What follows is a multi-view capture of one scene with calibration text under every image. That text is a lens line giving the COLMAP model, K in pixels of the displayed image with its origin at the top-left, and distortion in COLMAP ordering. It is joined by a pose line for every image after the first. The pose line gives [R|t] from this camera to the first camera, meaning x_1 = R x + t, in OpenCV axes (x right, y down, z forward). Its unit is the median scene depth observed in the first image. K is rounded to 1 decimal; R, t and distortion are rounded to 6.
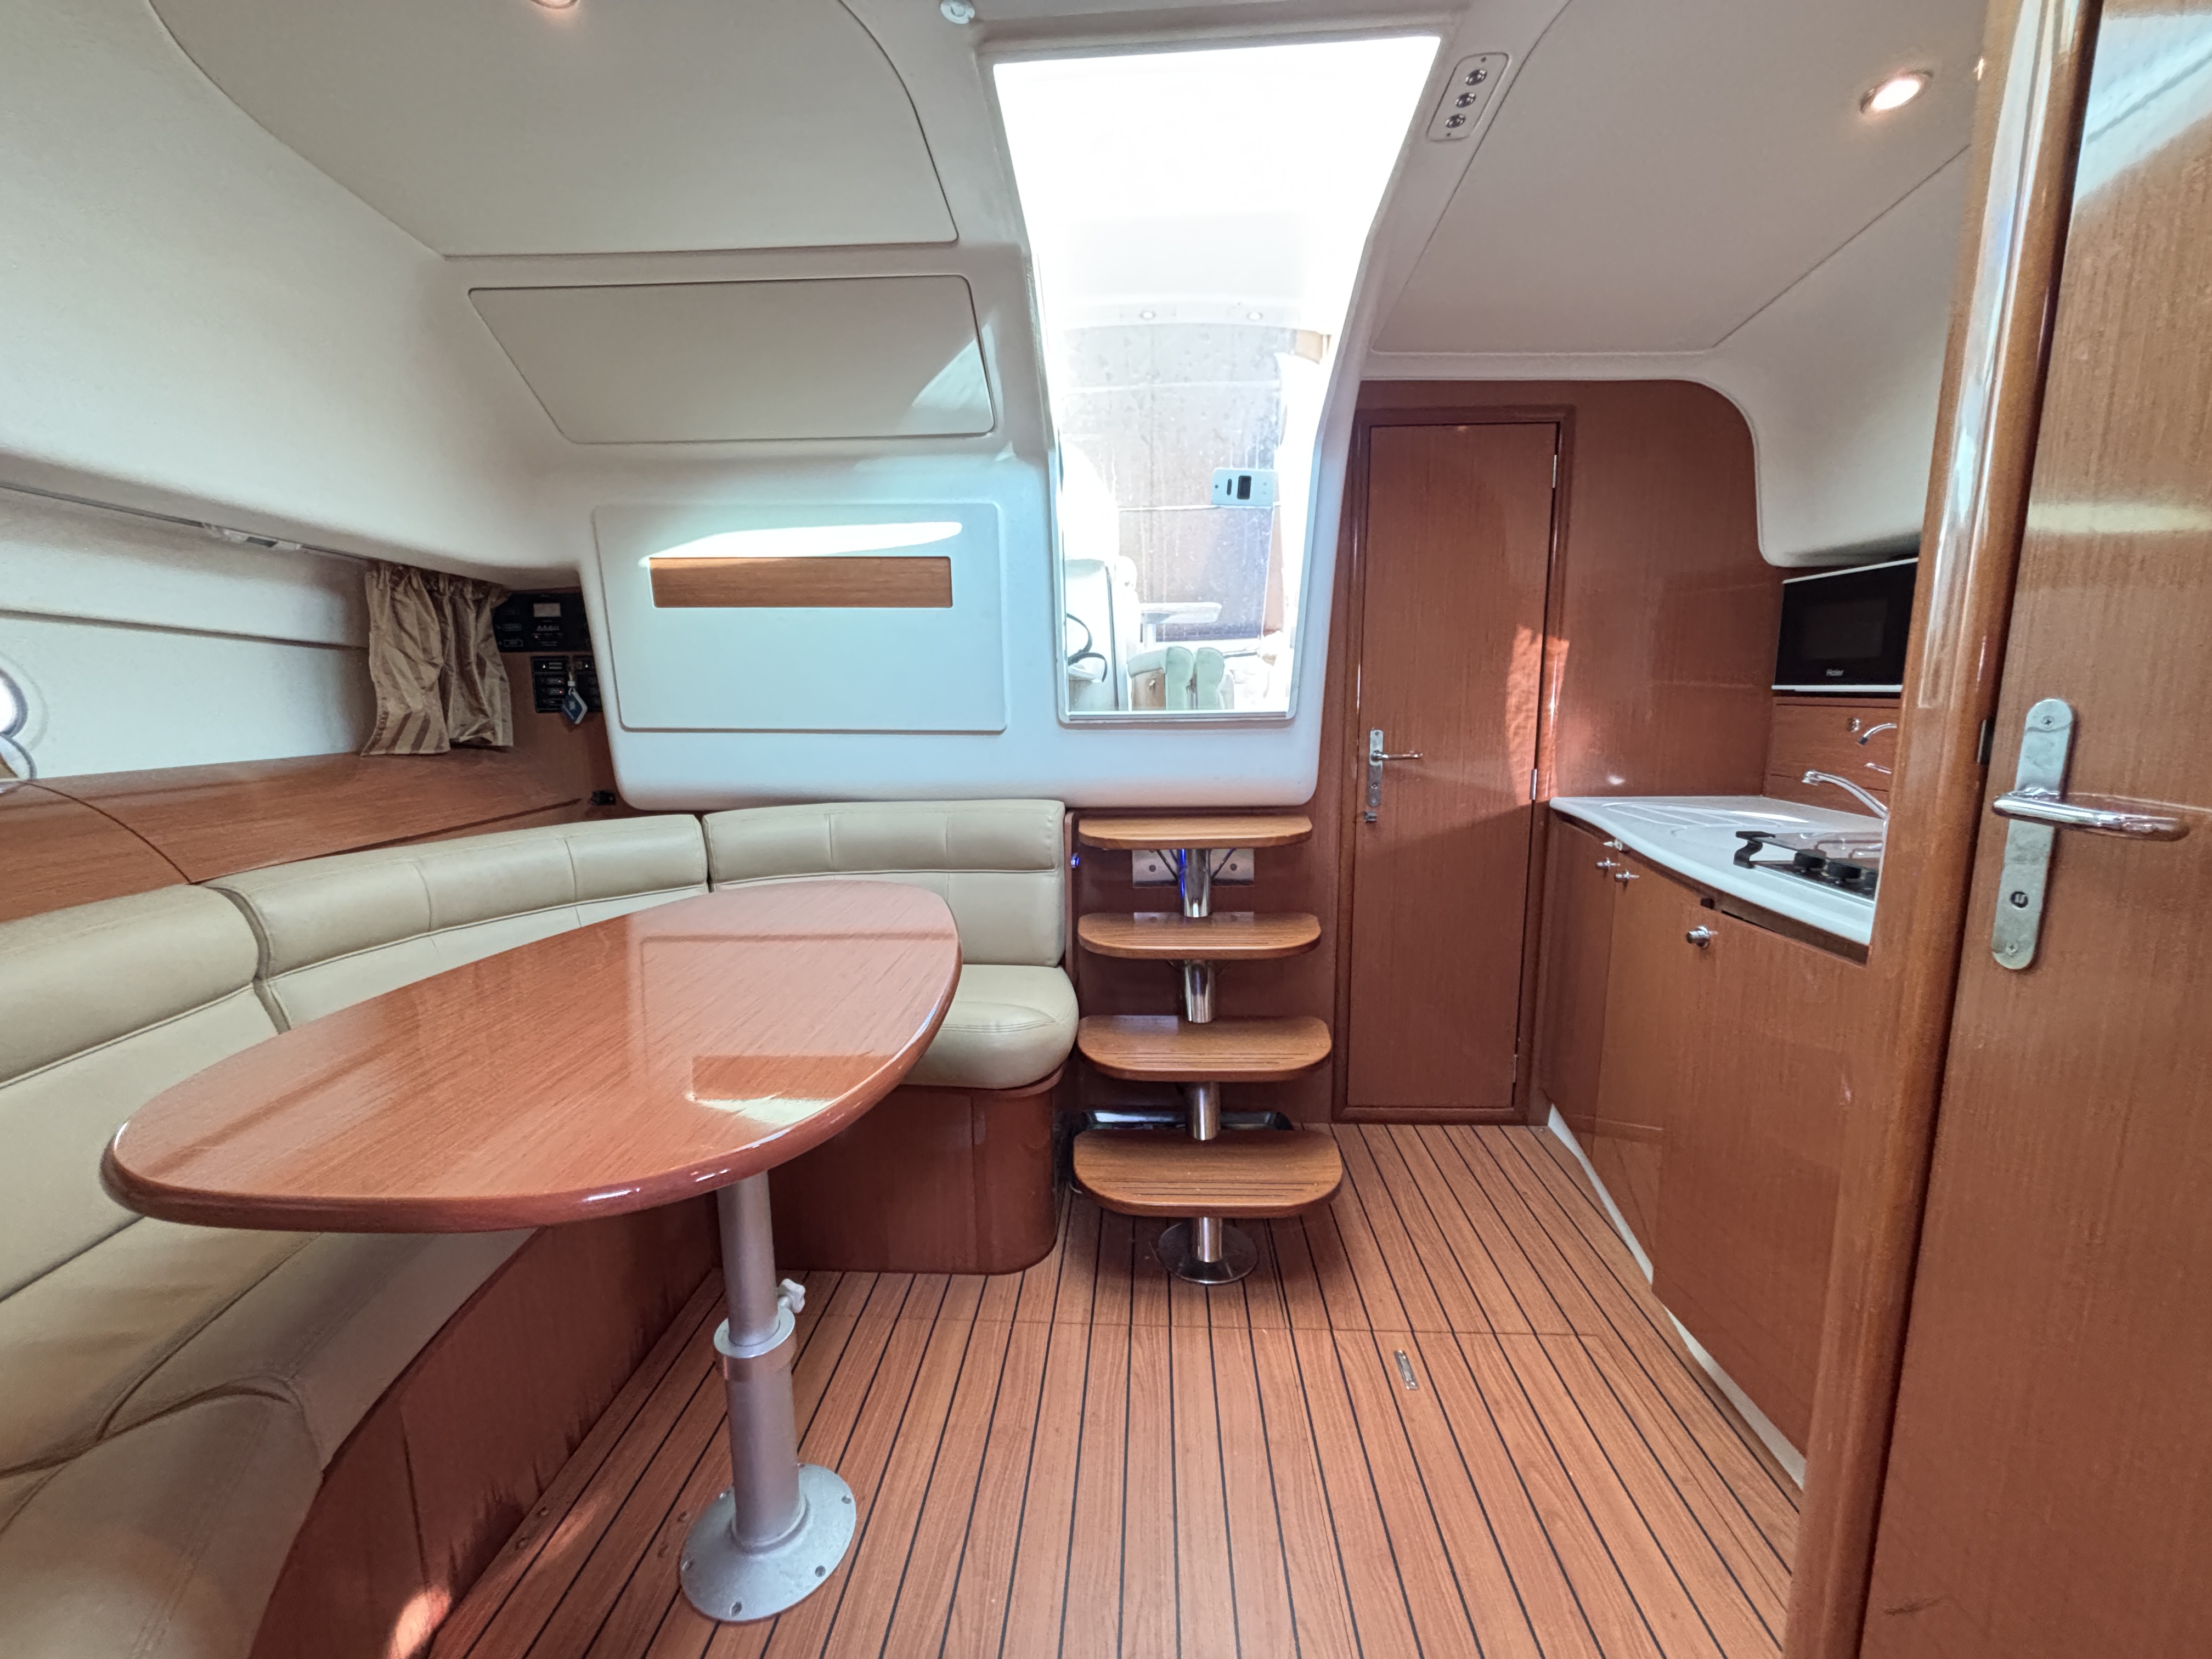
lens RADIAL K [[893.3, 0, 1096.3], [0, 893.3, 822.2], [0, 0, 1]] dist [0.005081, 0.000042]
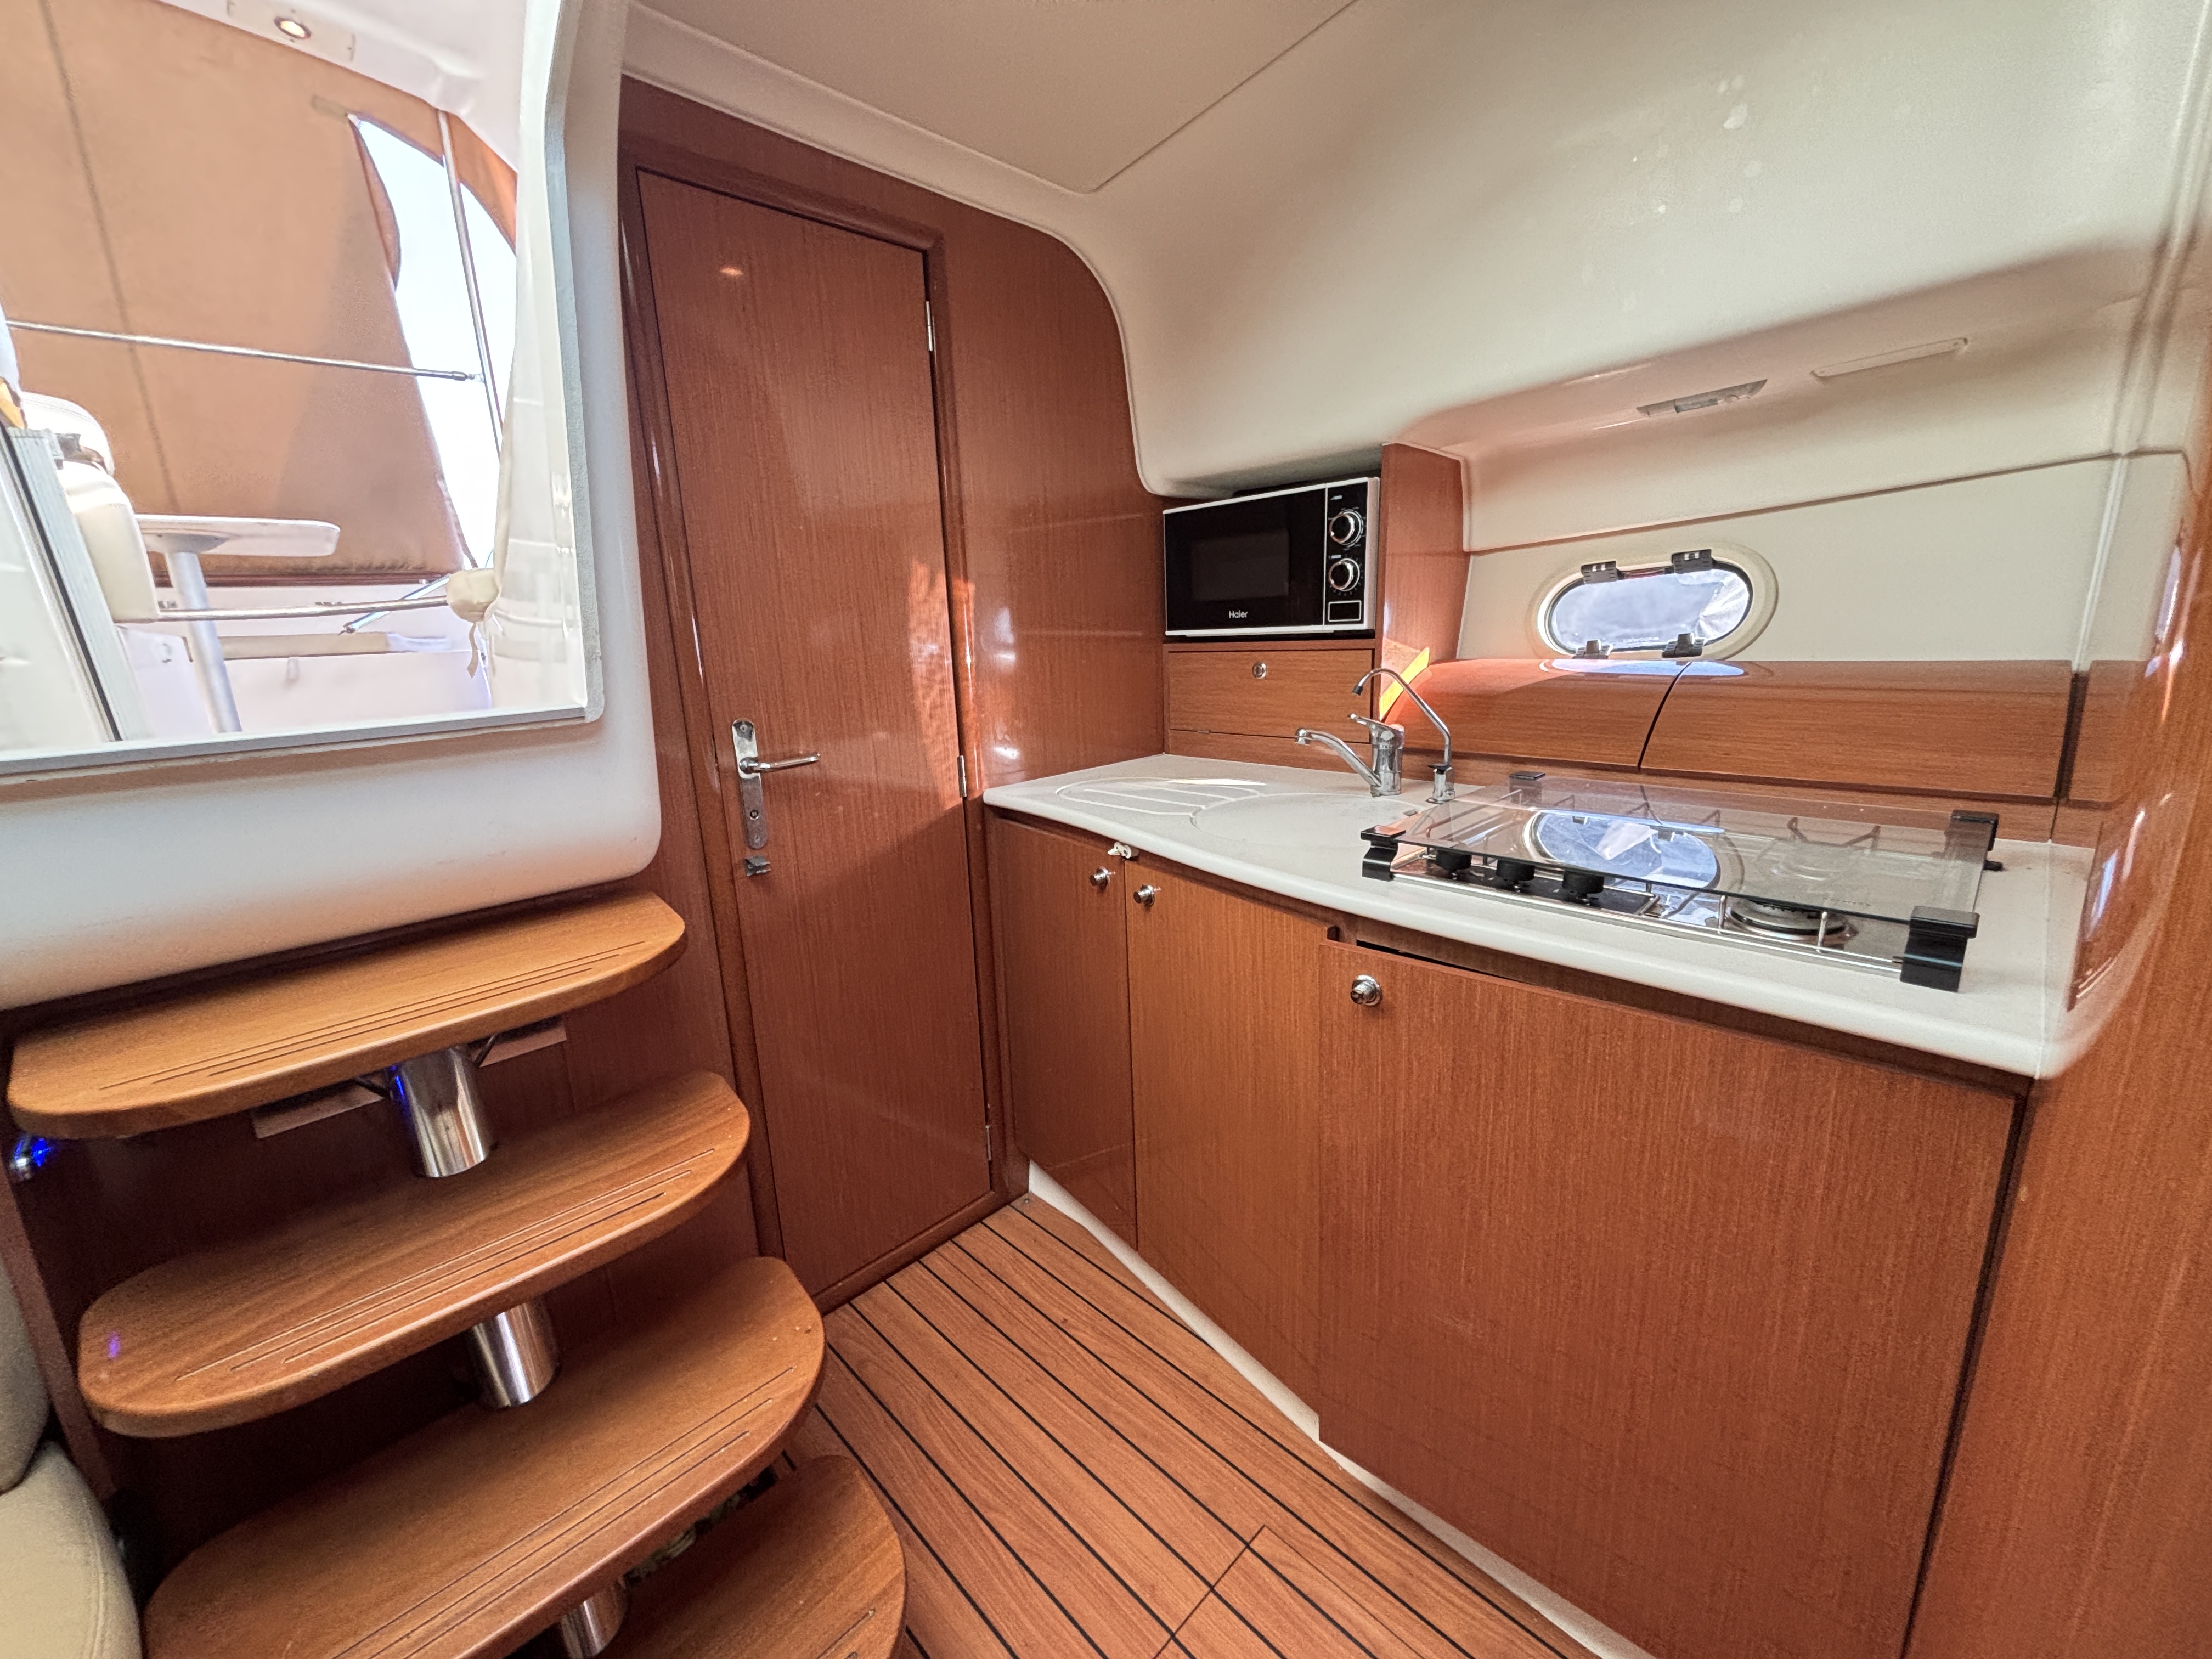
lens RADIAL K [[893.3, 0, 1090.7], [0, 893.3, 820.5], [0, 0, 1]] dist [0.005081, 0.000042]
pose [[0.676266, -0.180311, 0.714249, 0.033544], [0.148209, 0.983058, 0.107844, -0.074399], [-0.721594, 0.032927, 0.691533, 0.447218]]
